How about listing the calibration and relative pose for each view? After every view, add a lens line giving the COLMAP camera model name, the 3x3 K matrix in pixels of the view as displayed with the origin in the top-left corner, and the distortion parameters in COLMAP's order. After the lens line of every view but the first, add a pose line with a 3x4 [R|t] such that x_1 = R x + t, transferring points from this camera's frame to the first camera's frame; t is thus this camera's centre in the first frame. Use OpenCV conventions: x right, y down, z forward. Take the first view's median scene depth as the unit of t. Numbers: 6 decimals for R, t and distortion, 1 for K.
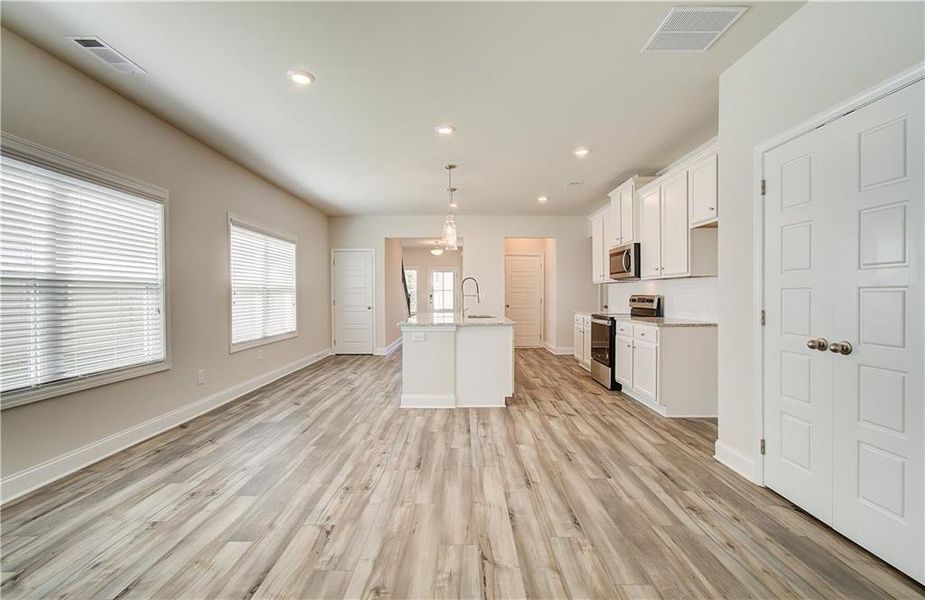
lens RADIAL K [[419.9, 0, 462.5], [0, 419.9, 300.0], [0, 0, 1]] dist [-0.000302, 0.000149]
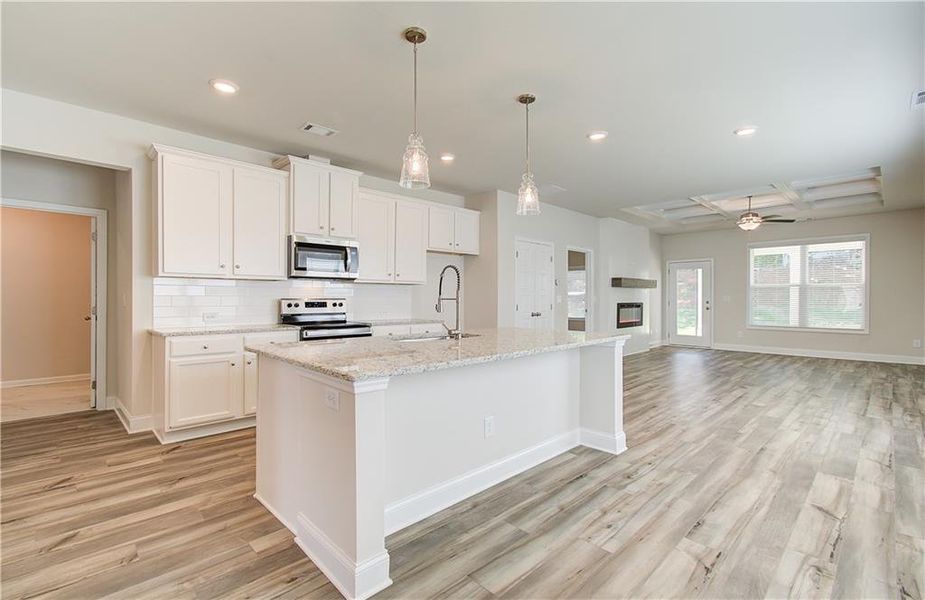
lens RADIAL K [[416.4, 0, 447.0], [0, 416.4, 301.0], [0, 0, 1]] dist [-0.000177, 0.000121]
pose [[-0.688029, -0.001940, 0.725680, -0.494736], [0.011617, 0.999839, 0.013687, -0.019805], [-0.725590, 0.017847, -0.687896, 1.854317]]
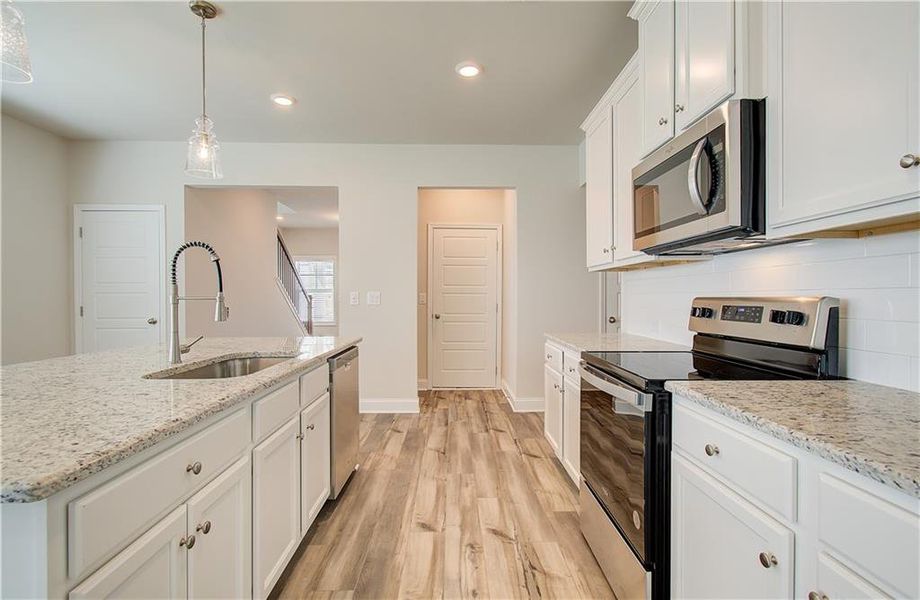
lens RADIAL K [[447.7, 0, 460.0], [0, 447.7, 300.0], [0, 0, 1]] dist [0.000918, -0.000100]
pose [[0.999769, 0.004149, 0.021066, 0.281538], [-0.003994, 0.999965, -0.007381, -0.008397], [-0.021096, 0.007296, 0.999751, 0.894769]]
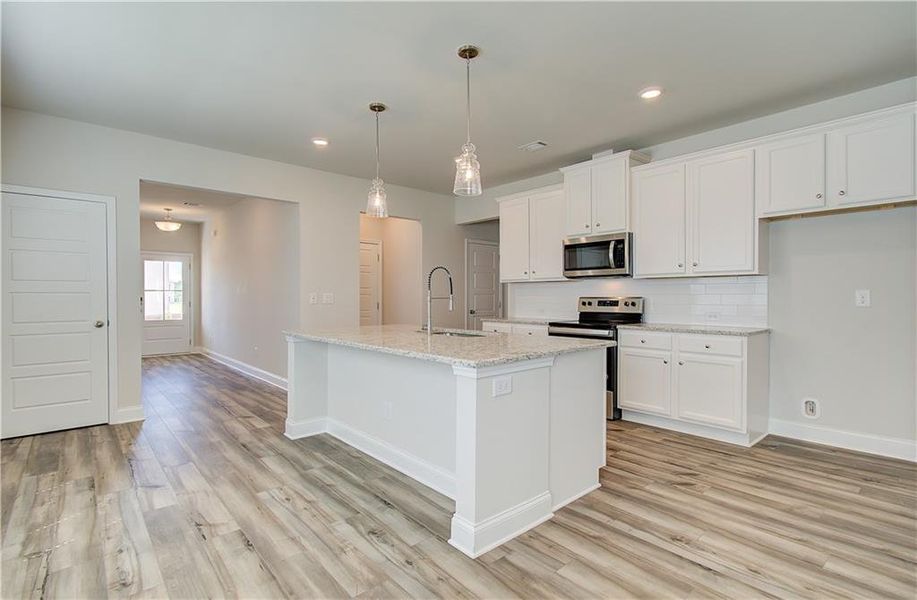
lens RADIAL K [[445.9, 0, 468.5], [0, 445.9, 301.8], [0, 0, 1]] dist [0.001044, -0.000803]
pose [[0.745525, -0.005480, 0.666455, -0.485121], [0.007818, 0.999969, -0.000524, -0.005355], [-0.666432, 0.005601, 0.745545, 0.704880]]
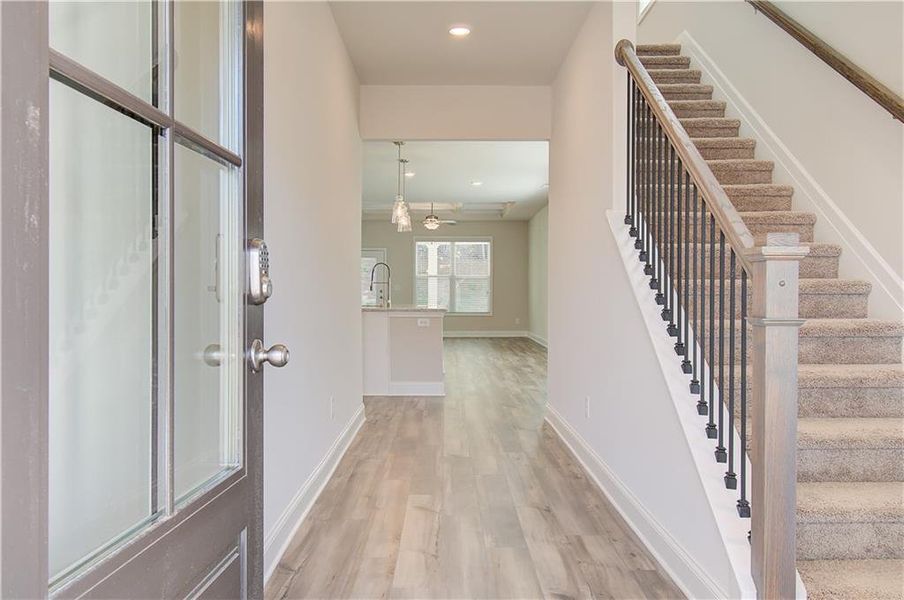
lens RADIAL K [[745.3, 0, 452.0], [0, 745.3, 300.0], [0, 0, 1]] dist [-0.000315, -0.000043]
pose [[-0.999931, 0.005287, -0.010448, -0.155618], [0.005037, 0.999704, 0.023787, -0.013853], [0.010570, 0.023733, -0.999662, 3.487469]]
